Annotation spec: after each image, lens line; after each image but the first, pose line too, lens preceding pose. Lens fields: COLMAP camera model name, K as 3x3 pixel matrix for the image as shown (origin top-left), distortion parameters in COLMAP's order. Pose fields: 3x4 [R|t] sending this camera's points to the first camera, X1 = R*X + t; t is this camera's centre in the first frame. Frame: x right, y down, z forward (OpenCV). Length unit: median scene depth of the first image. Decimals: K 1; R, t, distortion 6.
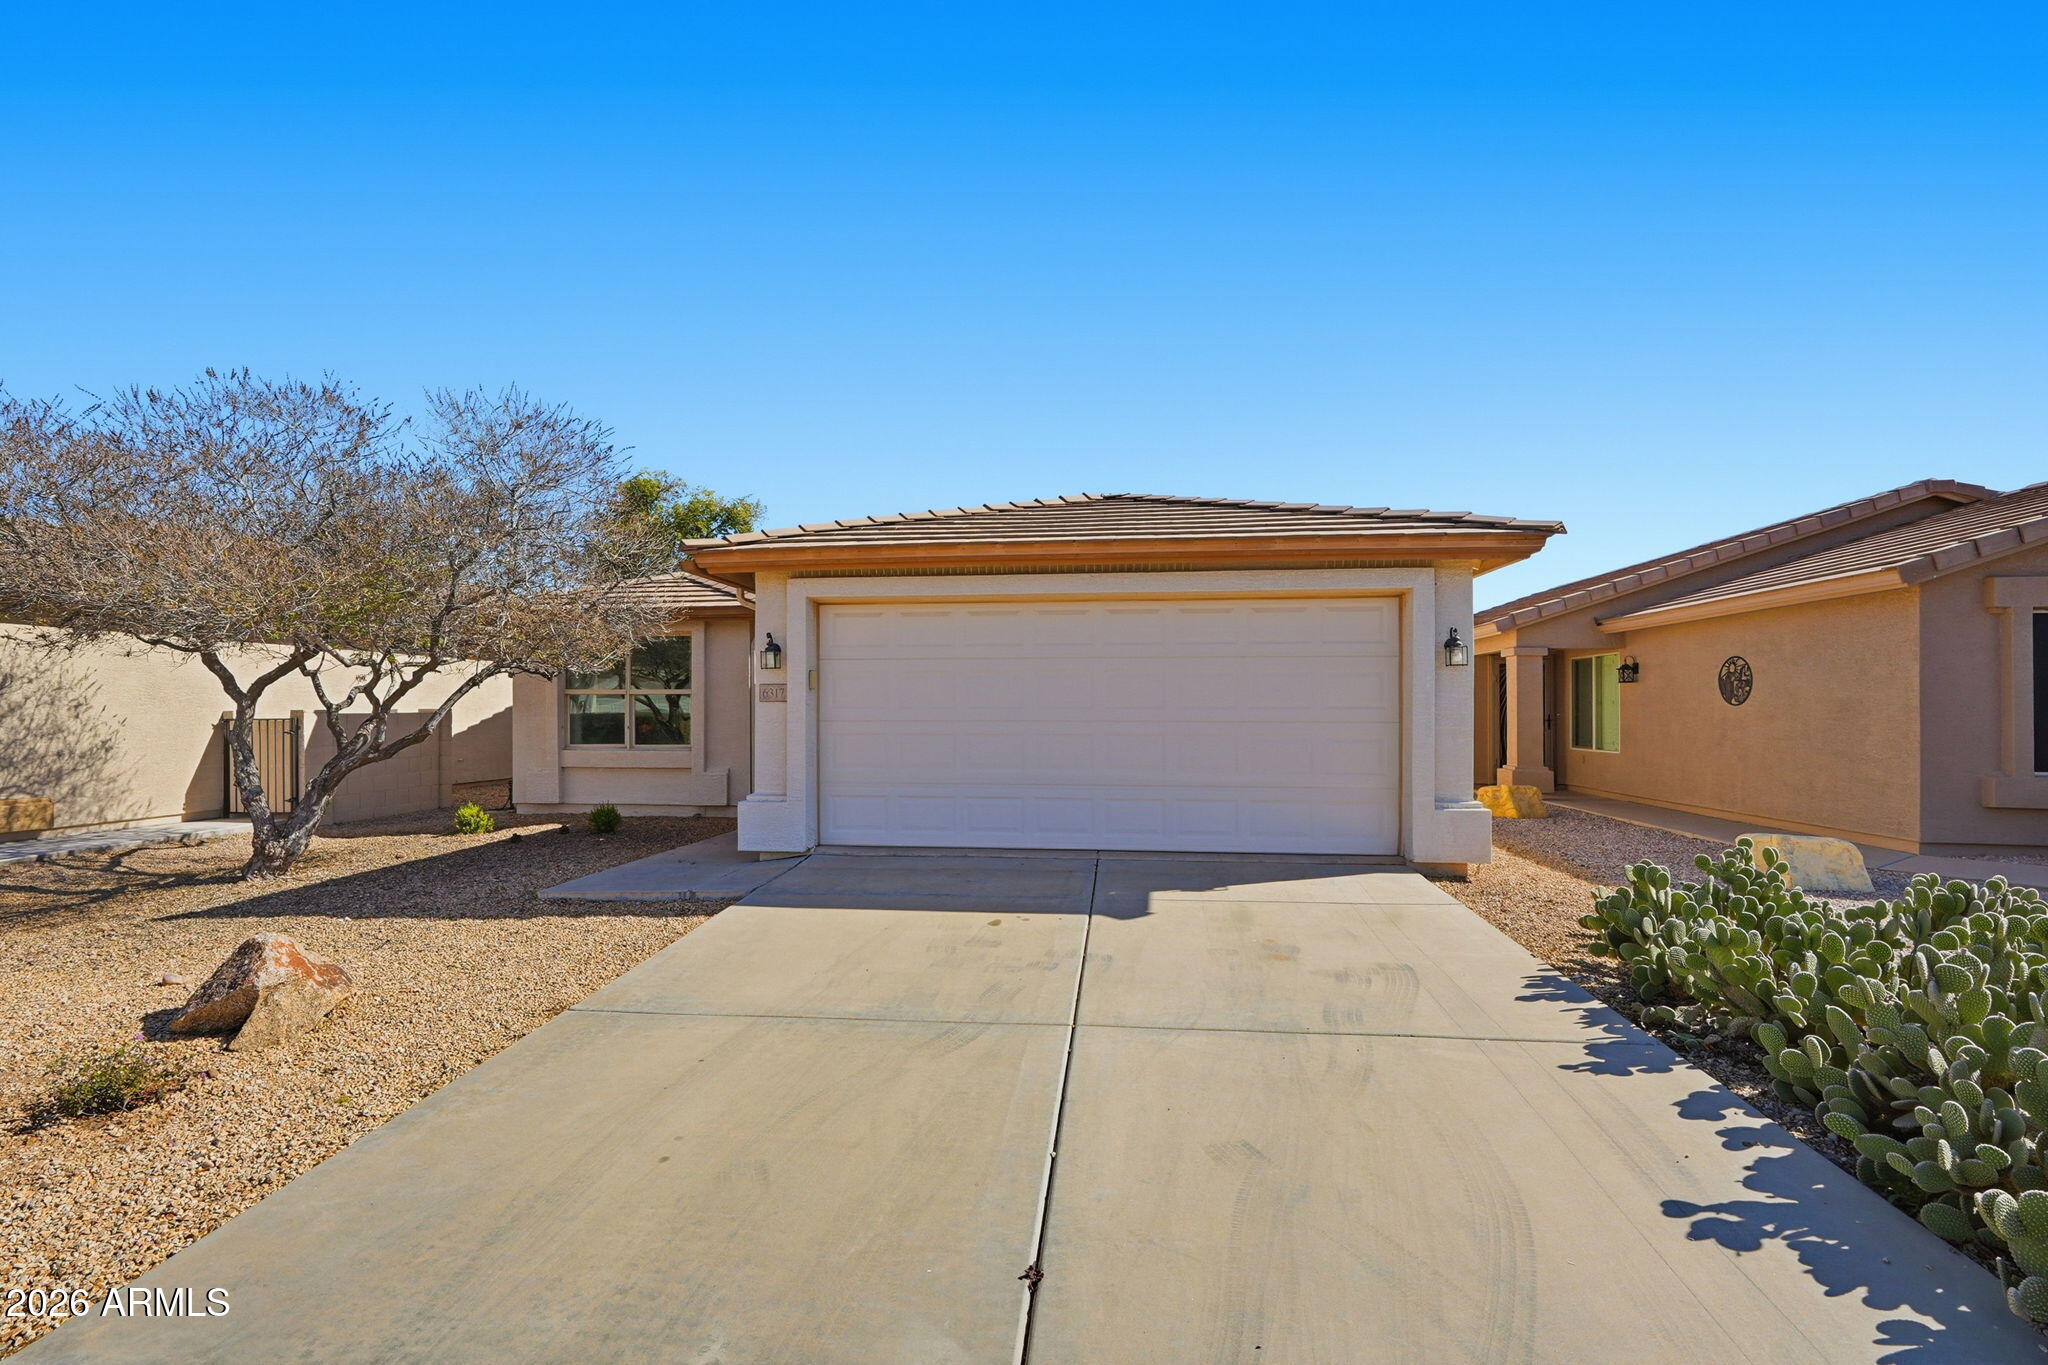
lens RADIAL K [[904.1, 0, 1039.0], [0, 904.1, 702.5], [0, 0, 1]] dist [-0.006697, 0.003664]
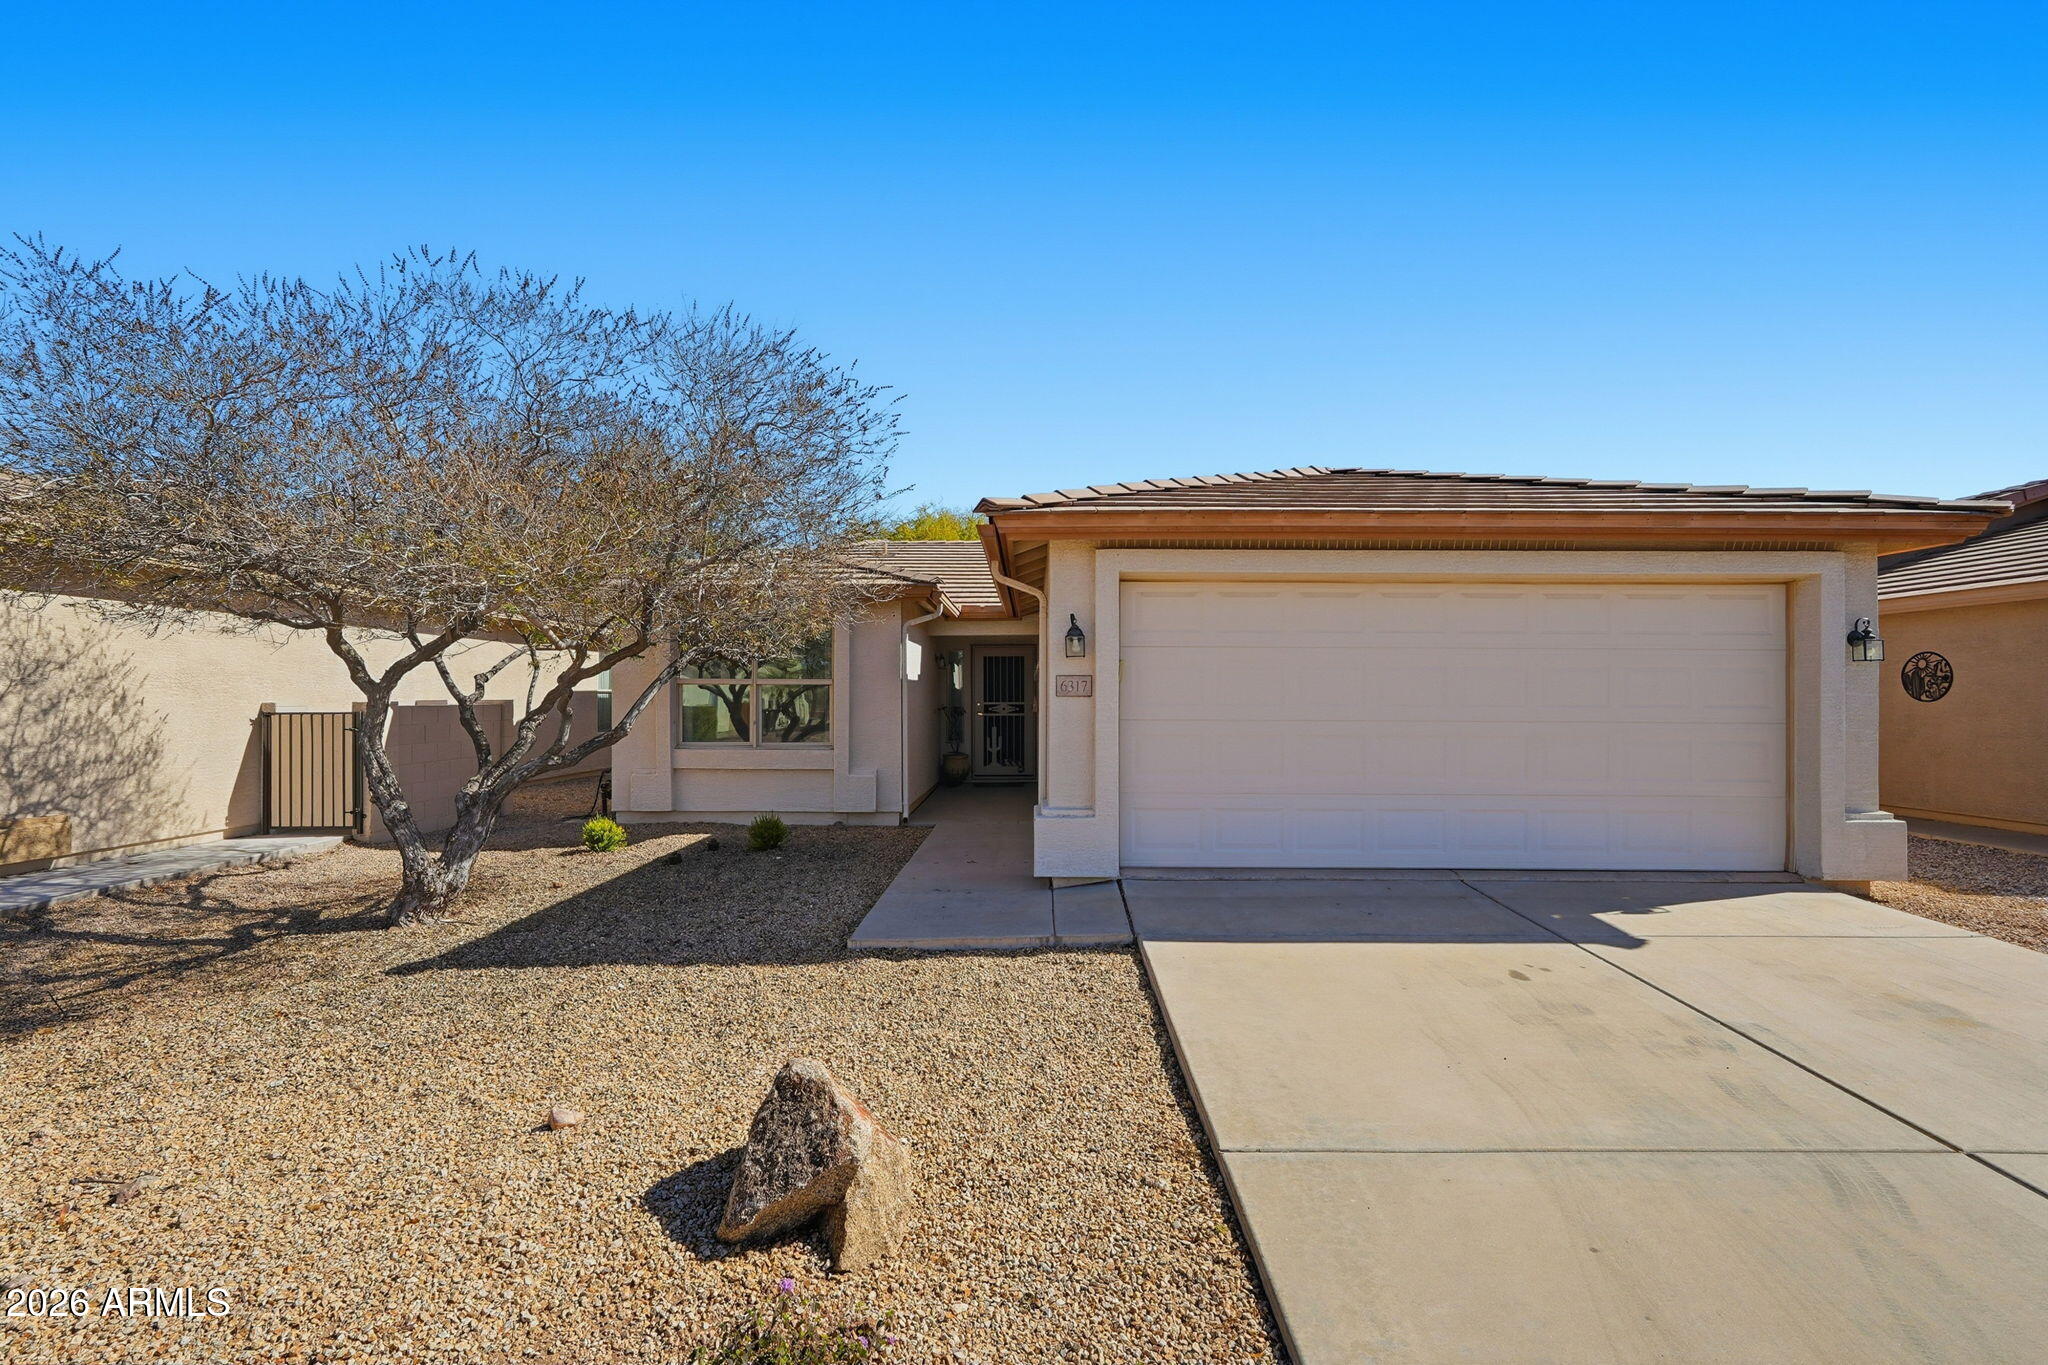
lens RADIAL K [[904.1, 0, 1090.2], [0, 904.1, 681.8], [0, 0, 1]] dist [-0.006697, 0.003664]
pose [[0.995063, 0.005520, 0.099094, -0.343104], [-0.004372, 0.999921, -0.011791, -0.004554], [-0.099151, 0.011299, 0.995008, 0.158603]]
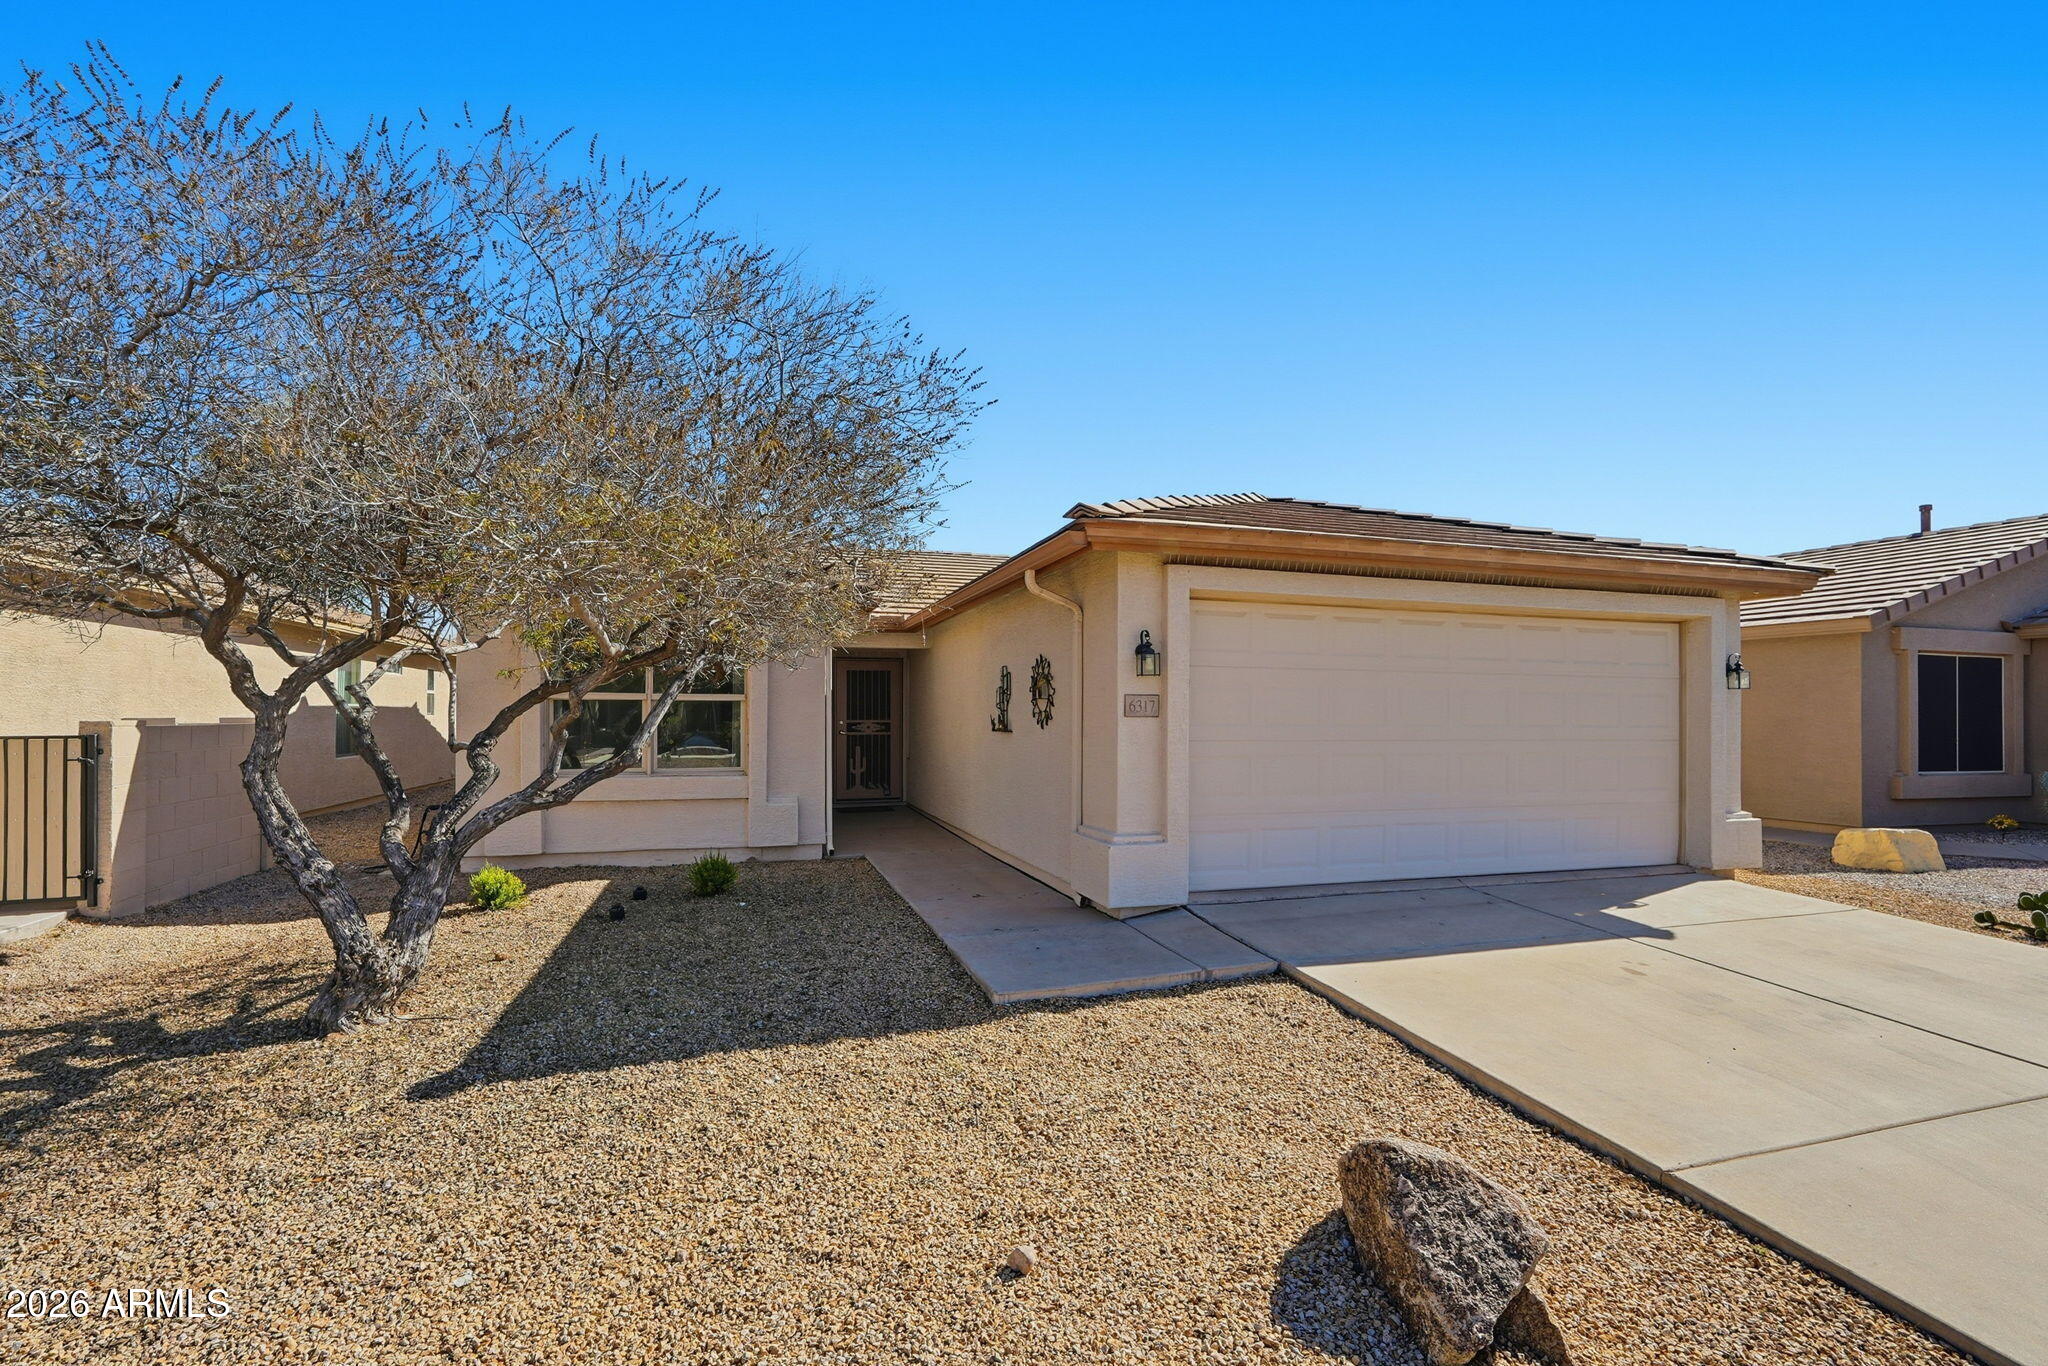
lens RADIAL K [[904.1, 0, 1013.0], [0, 904.1, 693.3], [0, 0, 1]] dist [-0.006697, 0.003664]
pose [[0.918698, 0.014899, 0.394680, -0.678369], [-0.008551, 0.999804, -0.017838, -0.006108], [-0.394868, 0.013012, 0.918646, 0.296050]]
